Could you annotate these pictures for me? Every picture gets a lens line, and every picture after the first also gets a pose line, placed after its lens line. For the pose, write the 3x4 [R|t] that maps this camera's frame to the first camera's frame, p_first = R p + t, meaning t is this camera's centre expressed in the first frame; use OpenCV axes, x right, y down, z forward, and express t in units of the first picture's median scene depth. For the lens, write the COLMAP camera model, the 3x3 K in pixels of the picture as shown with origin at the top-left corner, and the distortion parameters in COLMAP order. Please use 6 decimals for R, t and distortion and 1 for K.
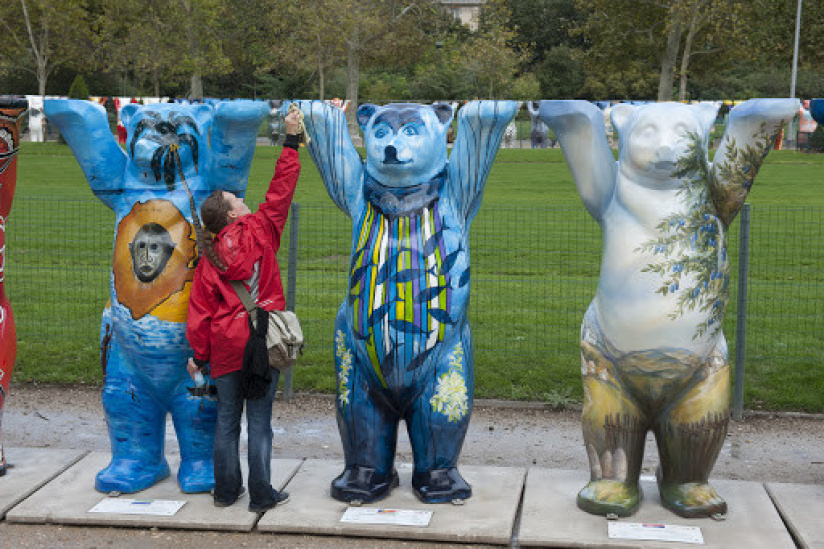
lens RADIAL K [[983.1, 0, 412.4], [0, 983.1, 266.2], [0, 0, 1]] dist [0.128056, 0.000000]
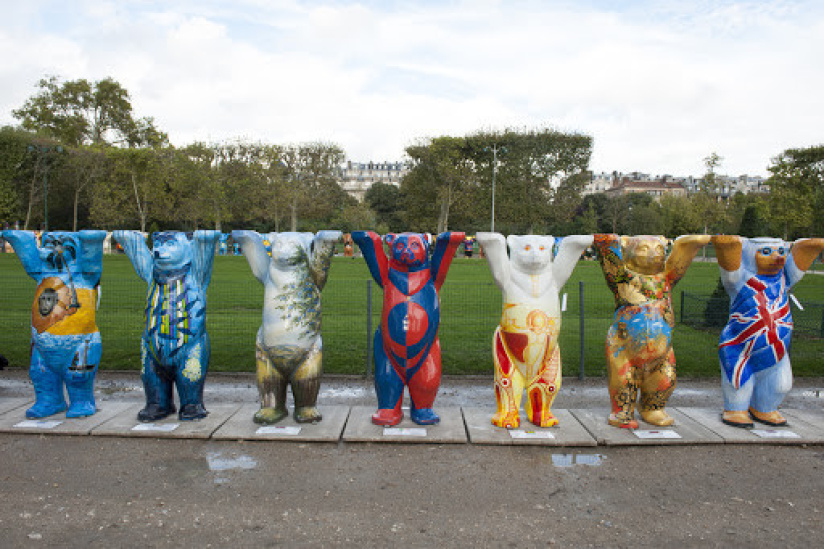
lens RADIAL K [[460.7, 0, 410.9], [0, 460.7, 275.9], [0, 0, 1]] dist [-0.016075, -0.003582]
pose [[0.995857, -0.001607, 0.090915, 0.419617], [0.008612, 0.997016, -0.076714, 0.012236], [-0.090521, 0.077179, 0.992900, -0.029293]]
